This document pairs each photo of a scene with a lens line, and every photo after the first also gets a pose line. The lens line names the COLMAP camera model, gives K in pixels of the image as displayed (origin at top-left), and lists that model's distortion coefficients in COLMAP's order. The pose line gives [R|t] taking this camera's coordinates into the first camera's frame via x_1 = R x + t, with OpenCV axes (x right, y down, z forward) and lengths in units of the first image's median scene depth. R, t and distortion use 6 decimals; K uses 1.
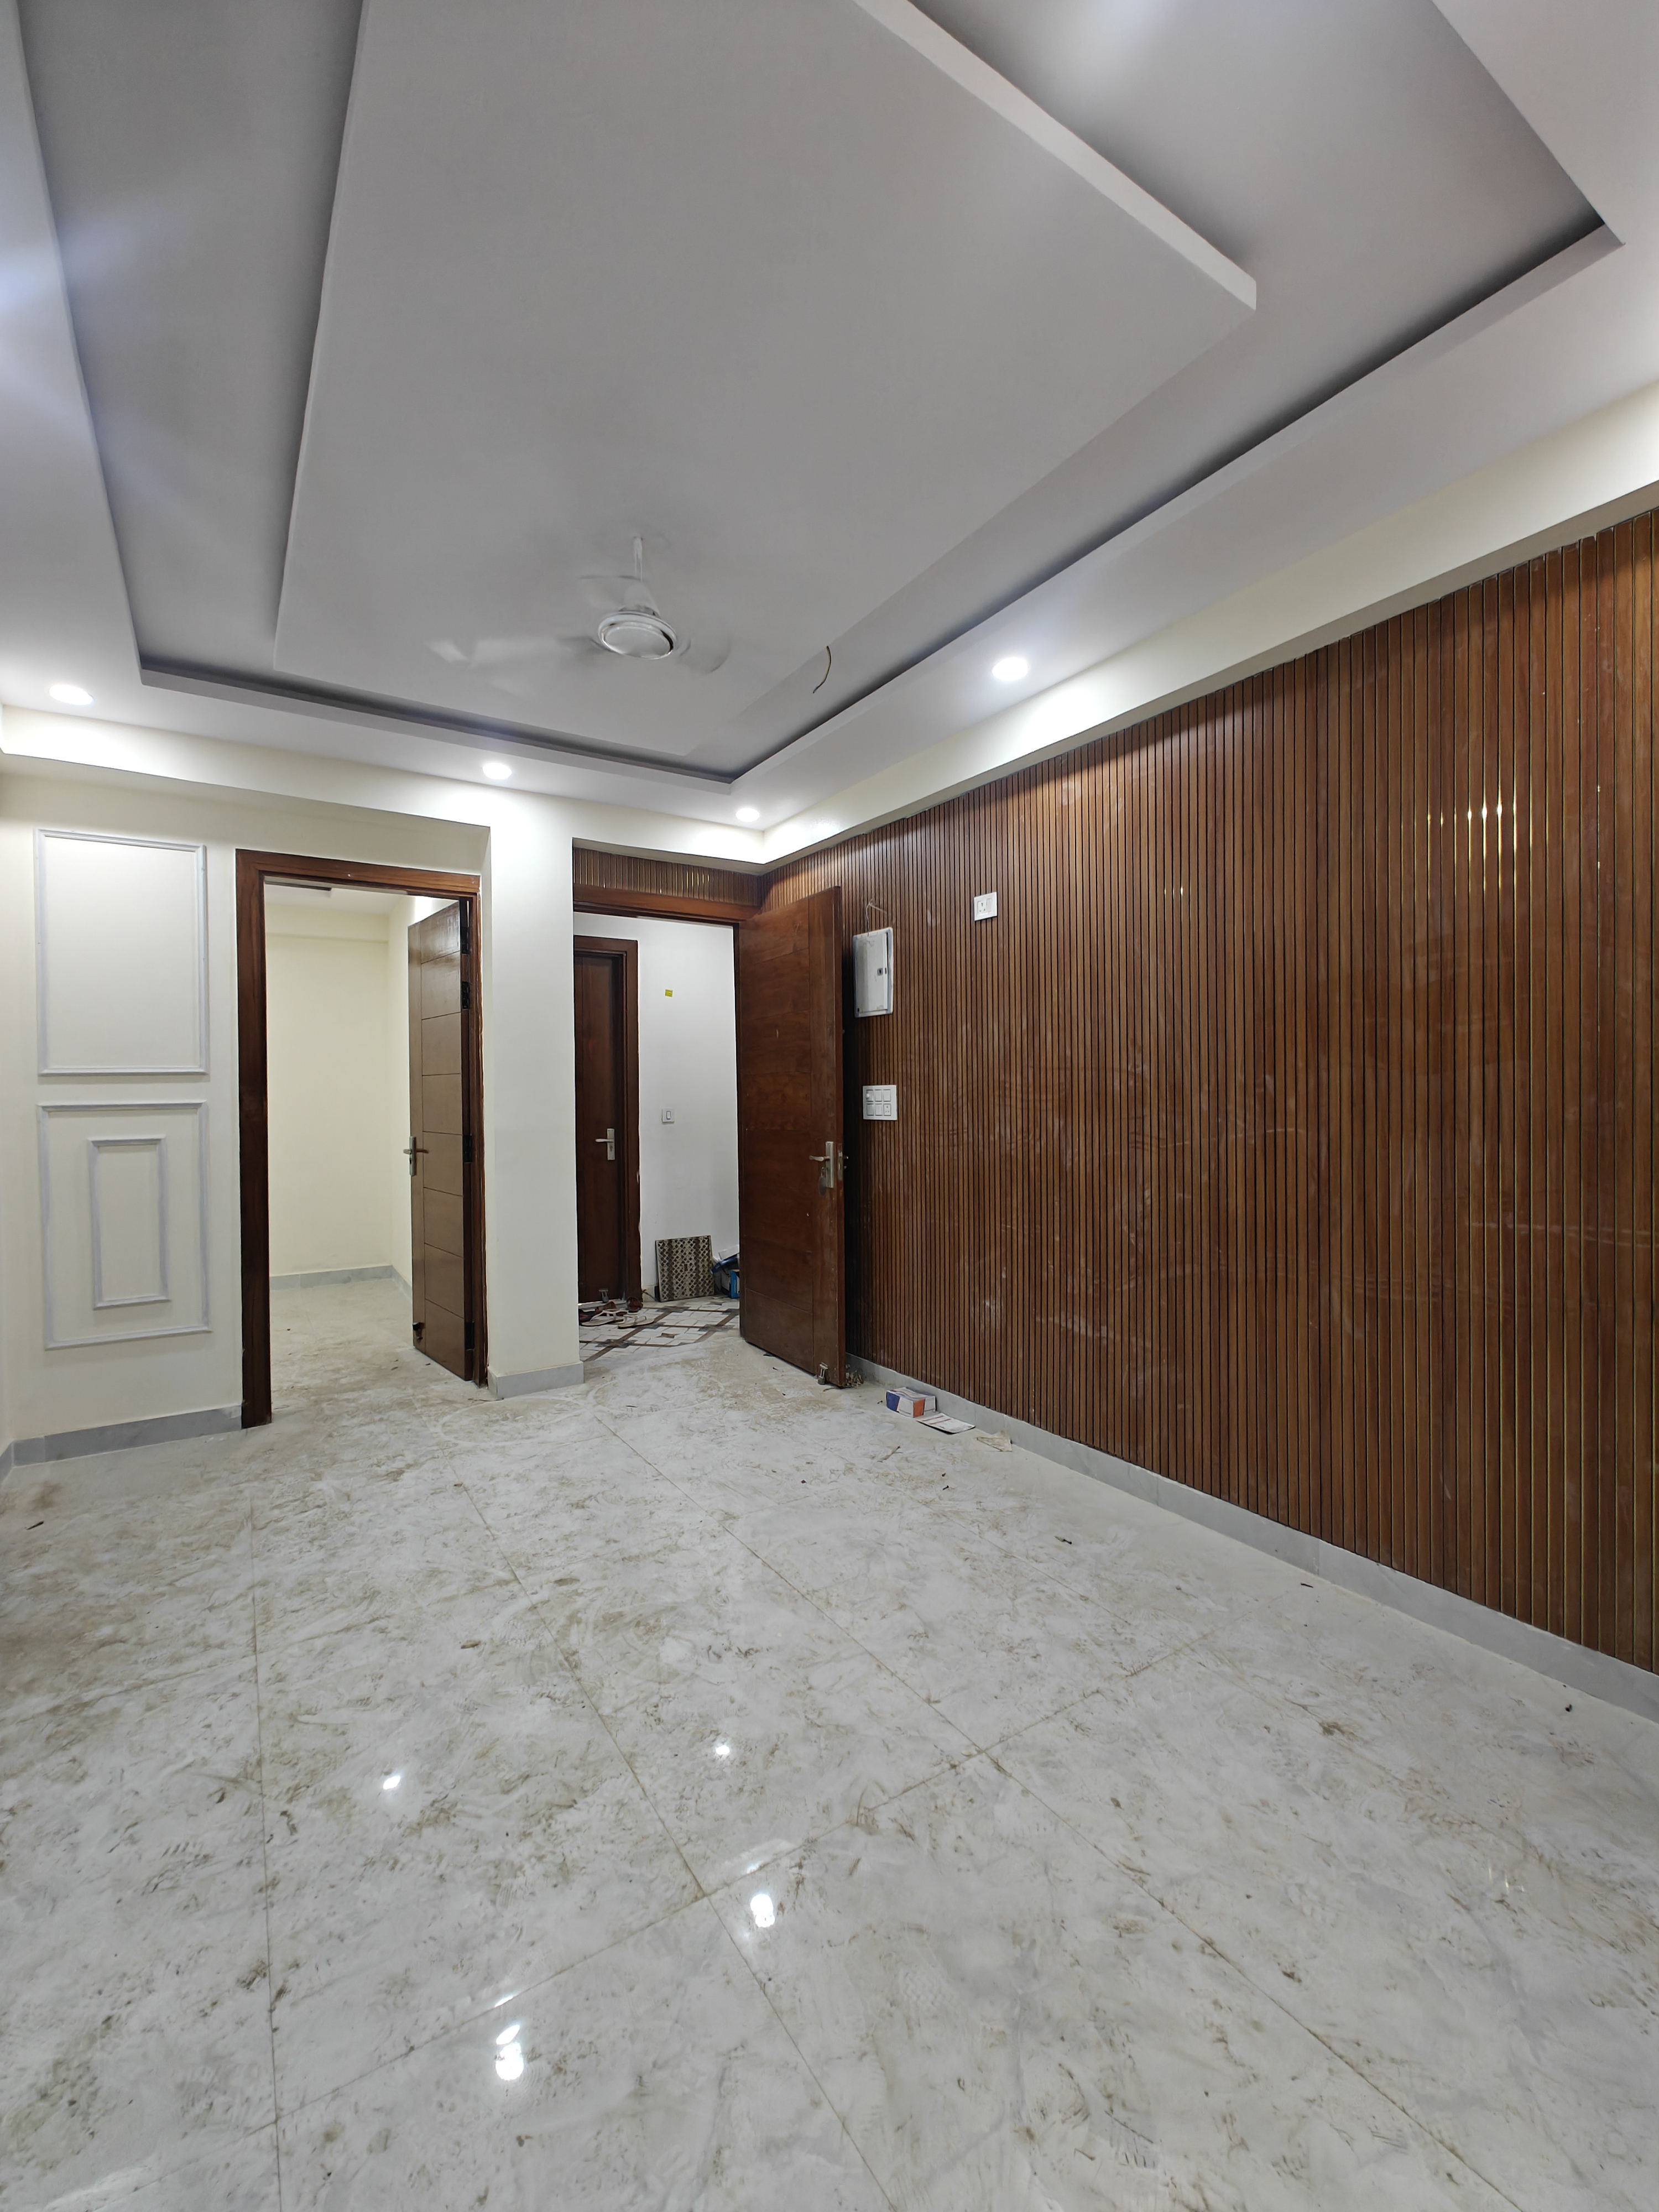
lens RADIAL K [[929.5, 0, 838.3], [0, 929.5, 1109.2], [0, 0, 1]] dist [0.006449, -0.000160]
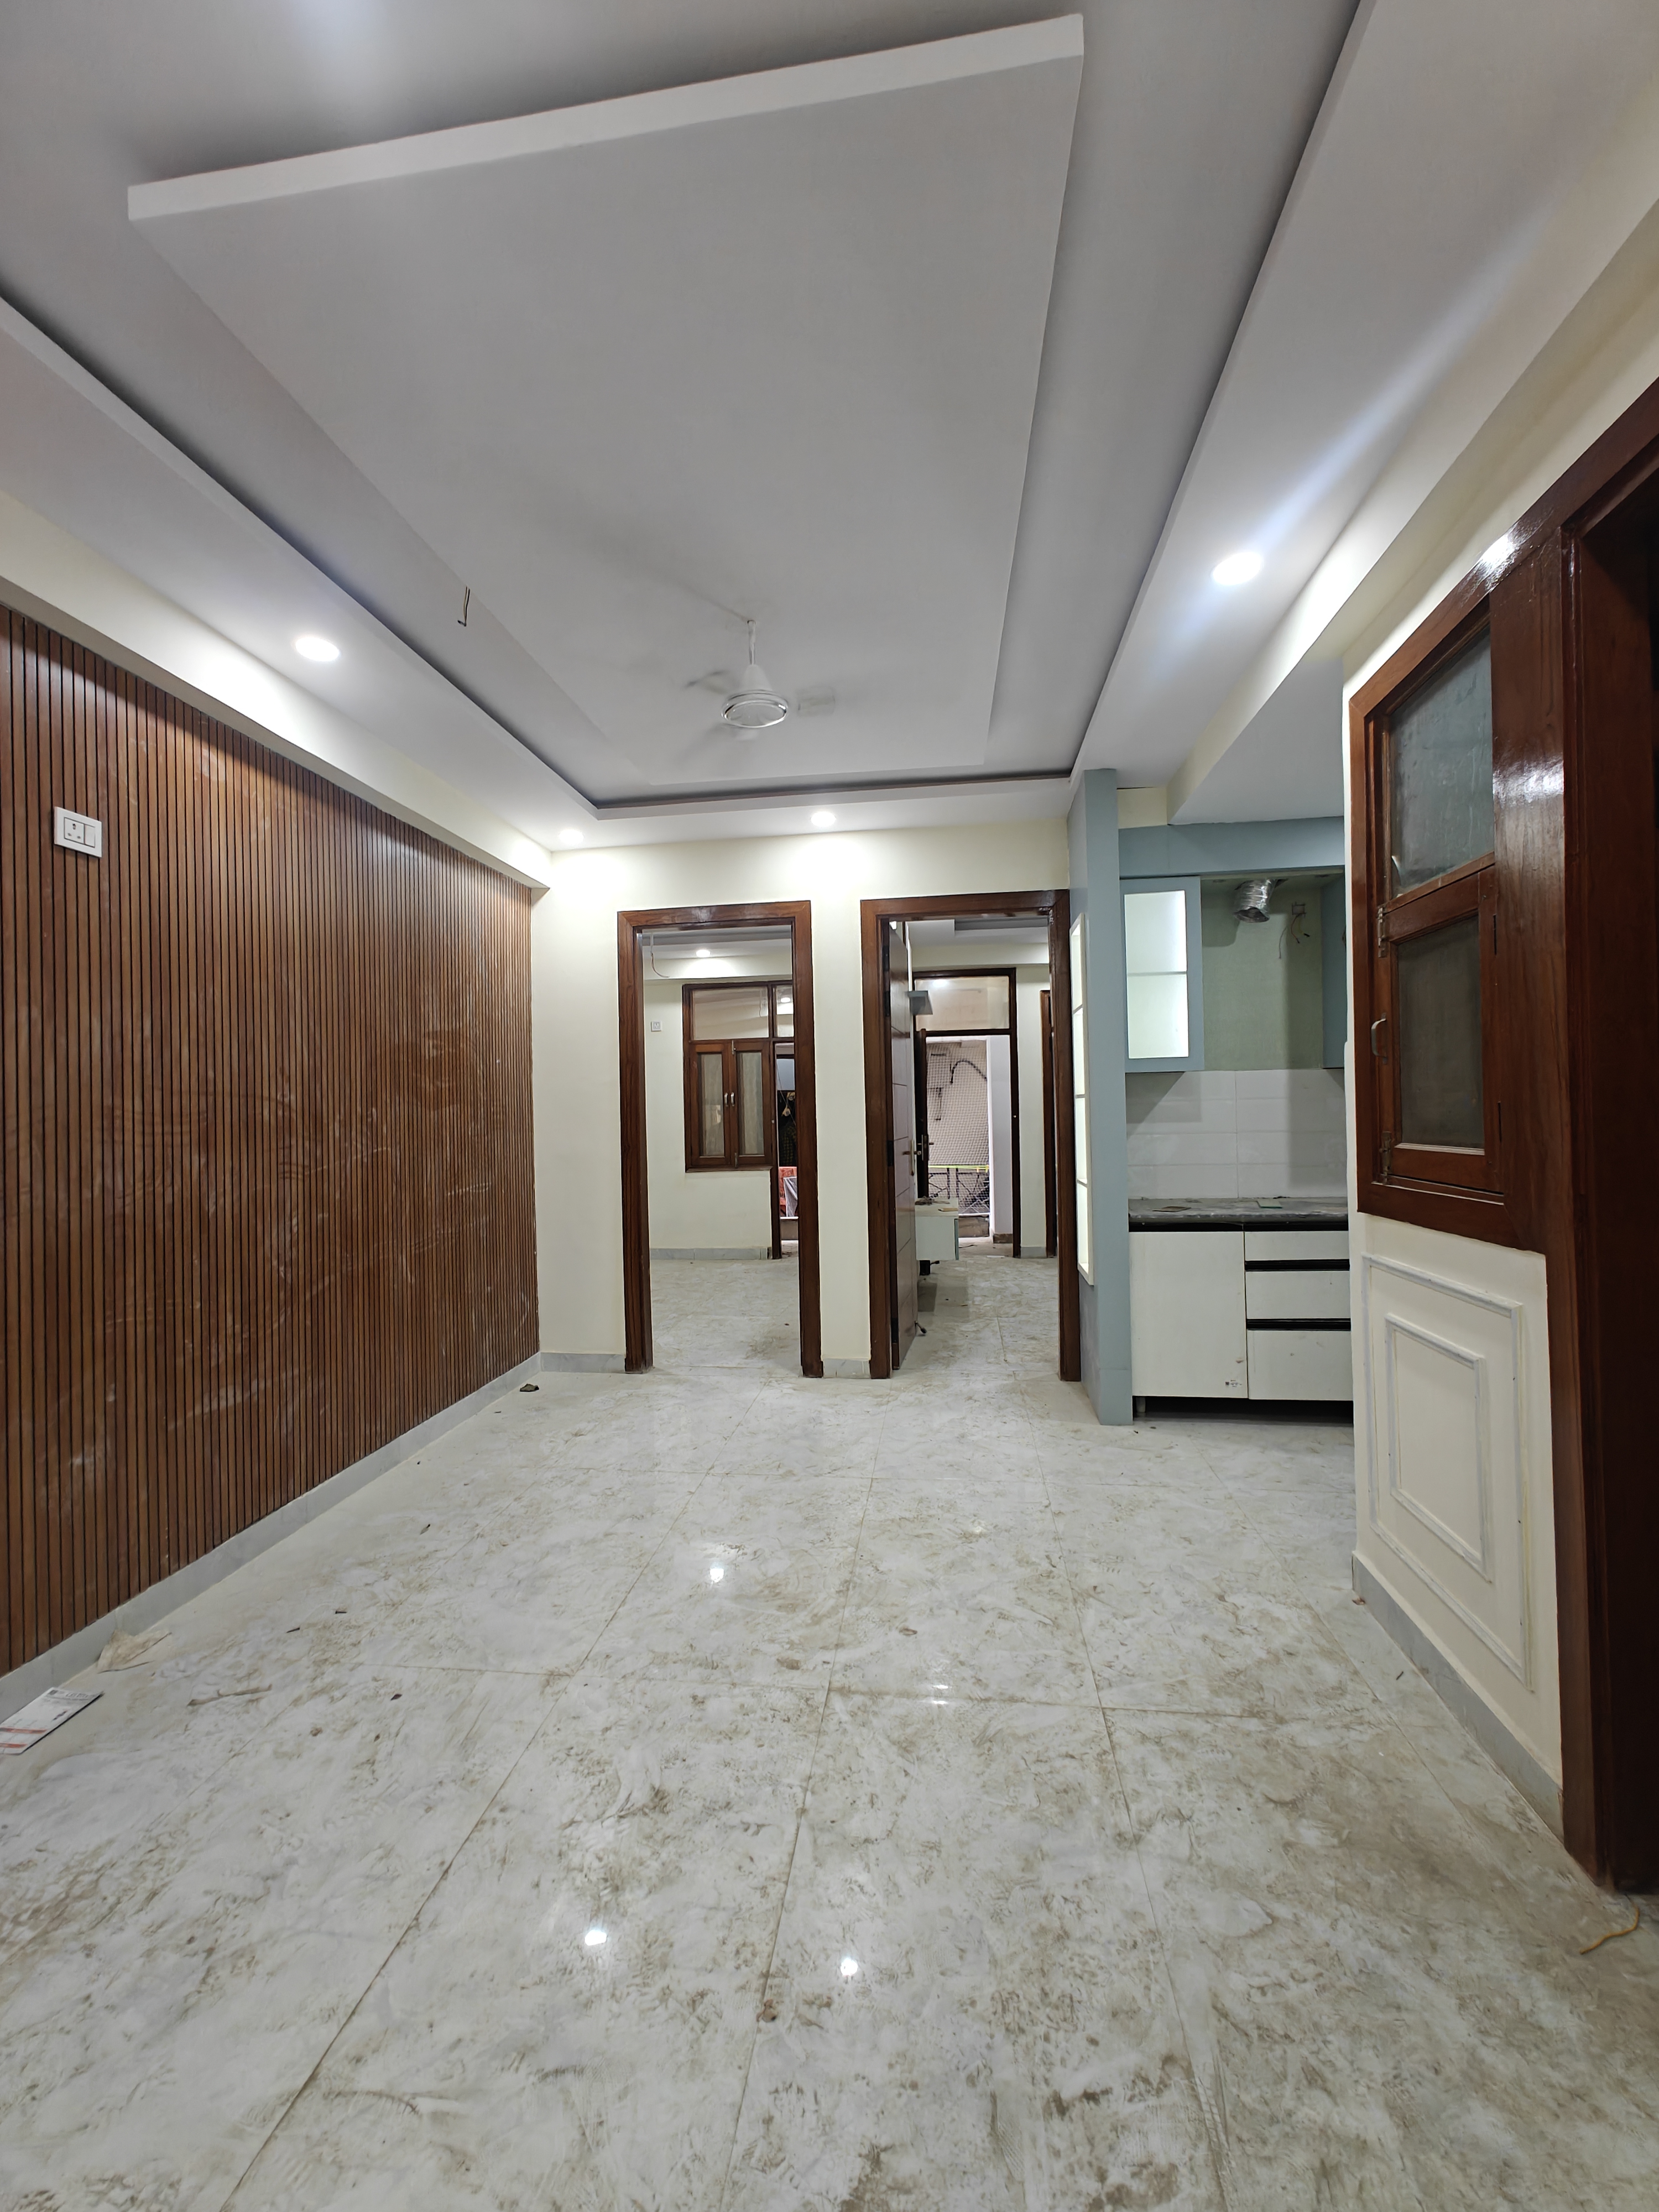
lens RADIAL K [[902.7, 0, 829.5], [0, 902.7, 1106.0], [0, 0, 1]] dist [0.008304, -0.000020]
pose [[-0.758075, 0.028070, 0.651563, -0.769594], [0.035442, 0.999370, -0.001818, -0.013030], [-0.651204, 0.021715, -0.758592, 1.389535]]
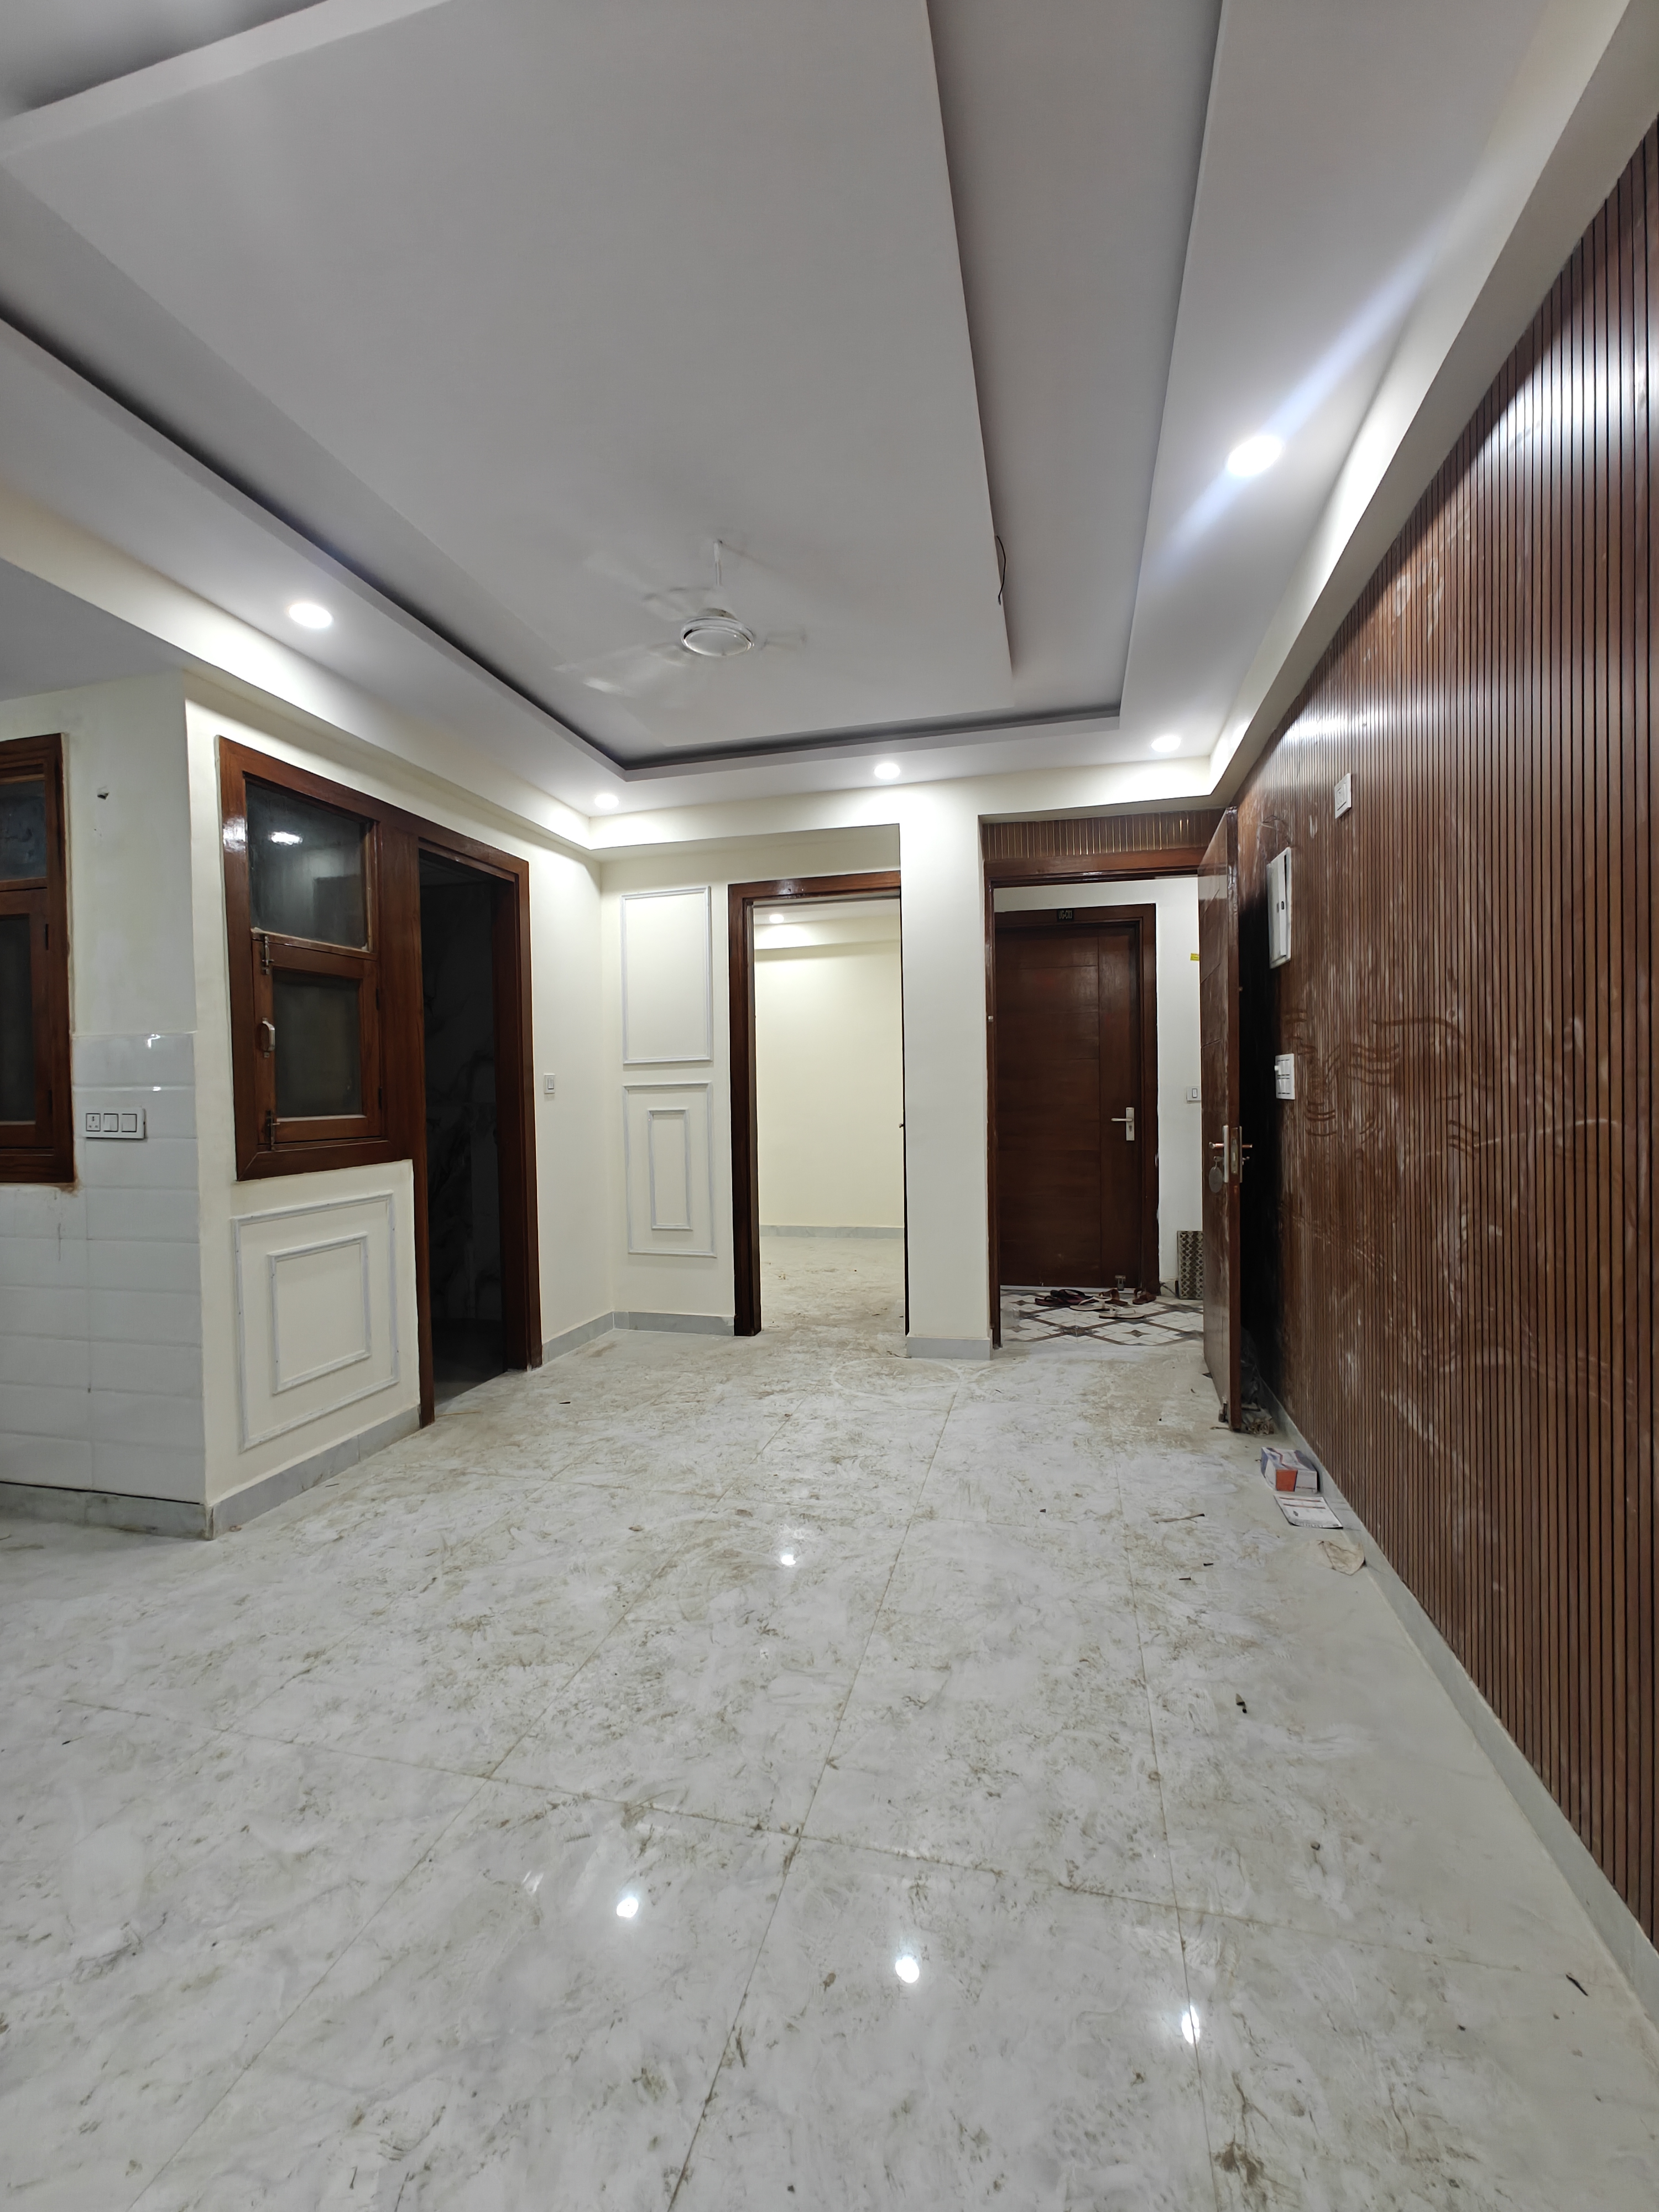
lens RADIAL K [[928.9, 0, 839.4], [0, 928.9, 1110.4], [0, 0, 1]] dist [-0.002384, 0.000056]
pose [[0.679989, 0.014733, -0.733074, 0.506489], [0.003214, 0.999729, 0.023073, 0.002549], [0.733215, -0.018045, 0.679757, 0.294067]]
